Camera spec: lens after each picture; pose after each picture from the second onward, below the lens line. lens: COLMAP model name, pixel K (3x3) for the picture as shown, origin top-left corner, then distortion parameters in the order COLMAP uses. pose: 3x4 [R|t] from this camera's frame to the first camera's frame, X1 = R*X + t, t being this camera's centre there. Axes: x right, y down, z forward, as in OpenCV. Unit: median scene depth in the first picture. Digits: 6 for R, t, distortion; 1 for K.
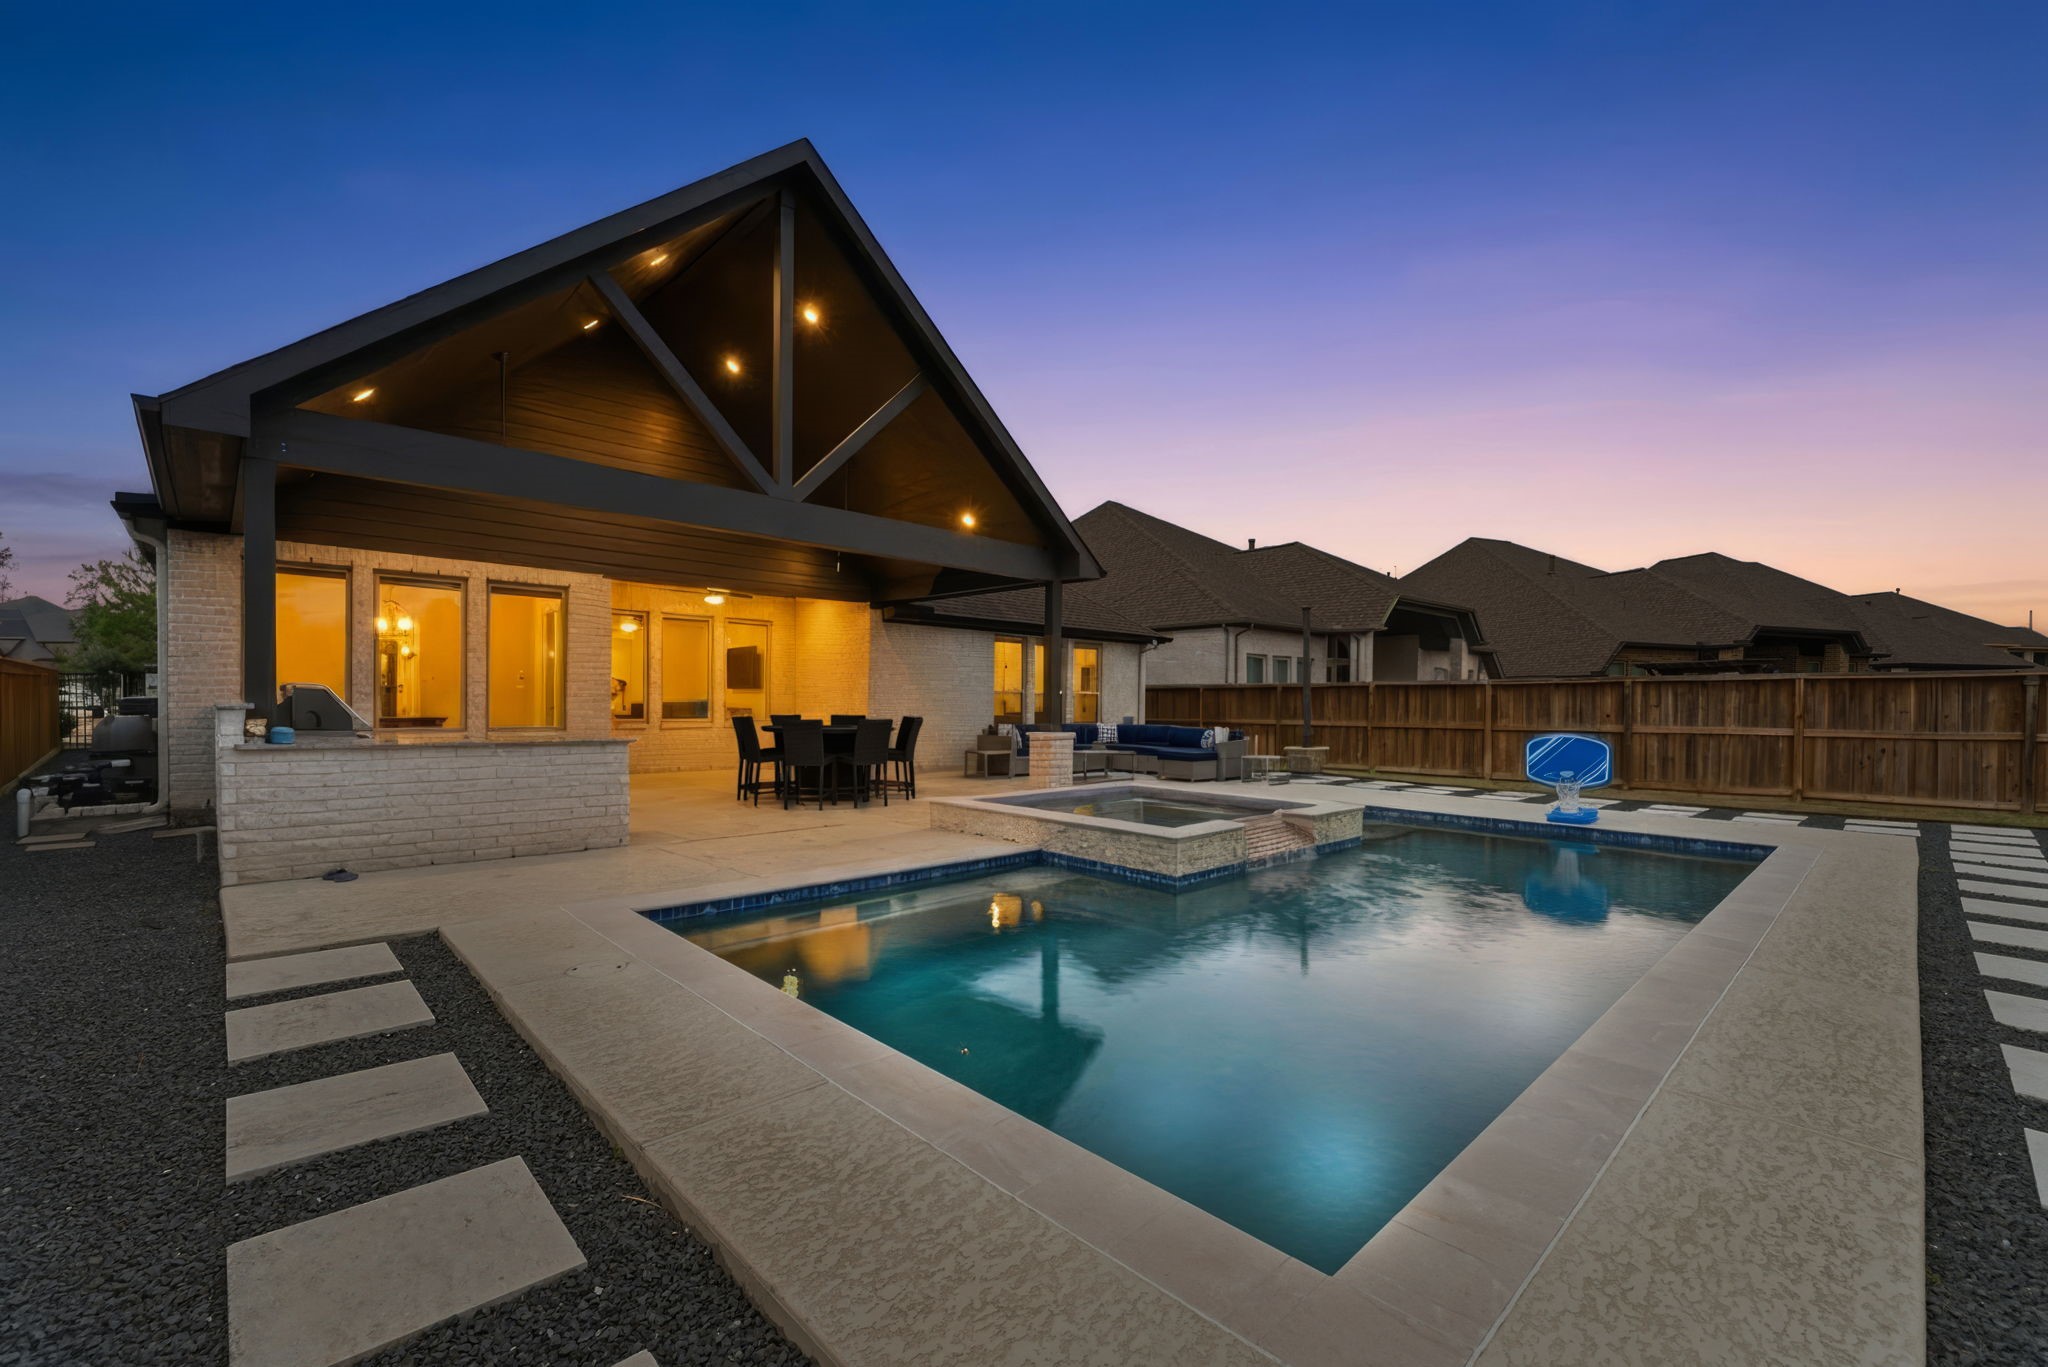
lens RADIAL K [[815.8, 0, 1026.3], [0, 815.8, 697.6], [0, 0, 1]] dist [-0.002940, -0.000115]
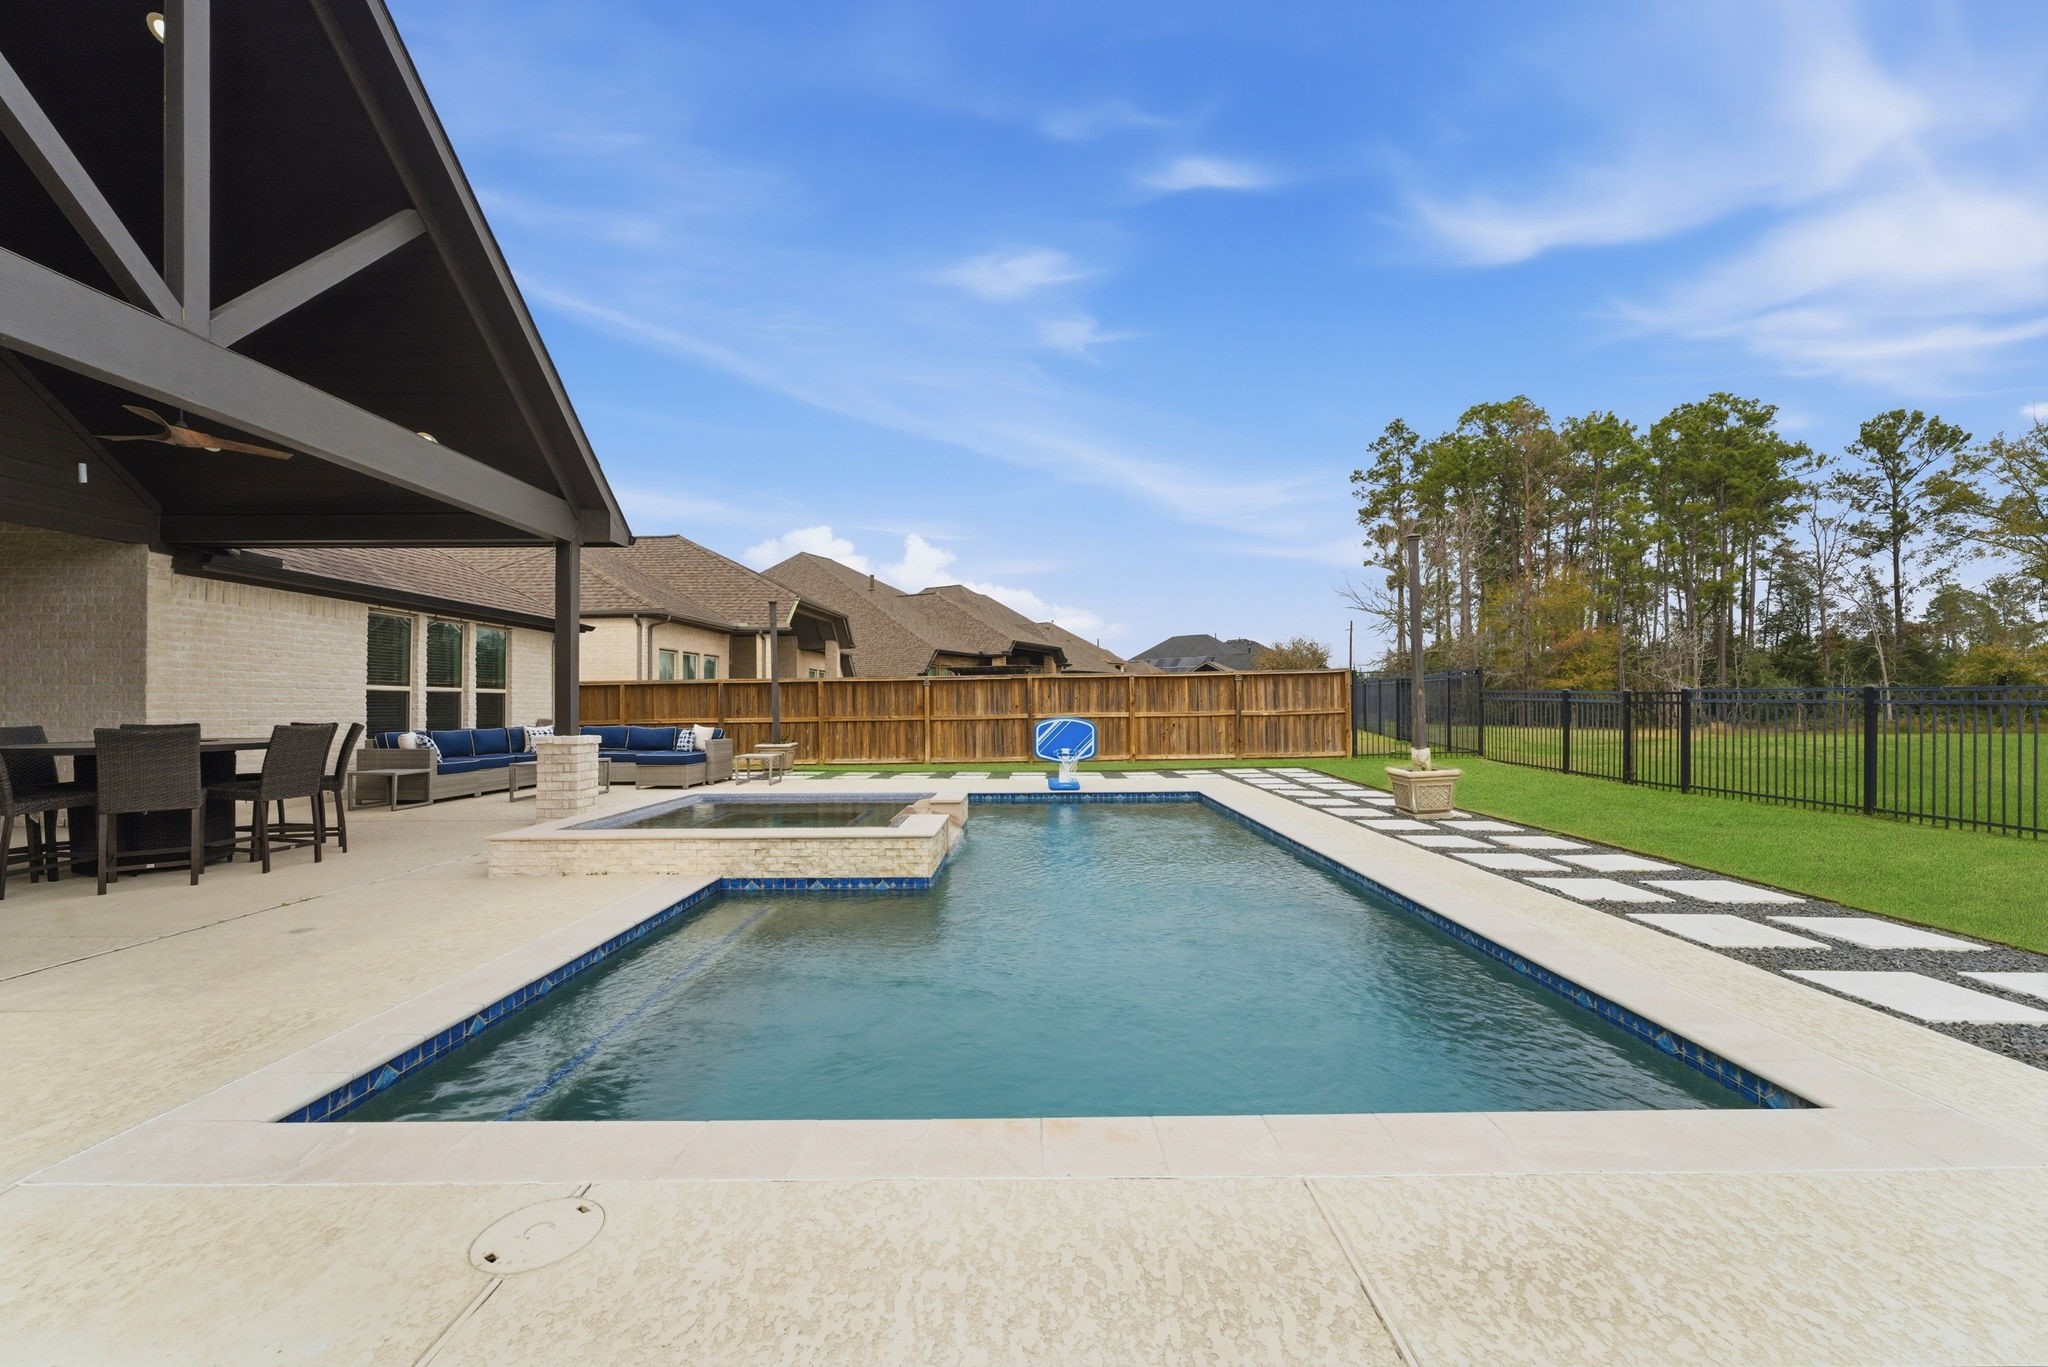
lens RADIAL K [[815.8, 0, 1024.3], [0, 815.8, 676.6], [0, 0, 1]] dist [-0.002940, -0.000115]
pose [[0.706032, 0.008330, 0.708131, -0.152048], [0.010500, 0.999698, -0.022228, 0.005205], [-0.708103, 0.023129, 0.705731, 0.105146]]
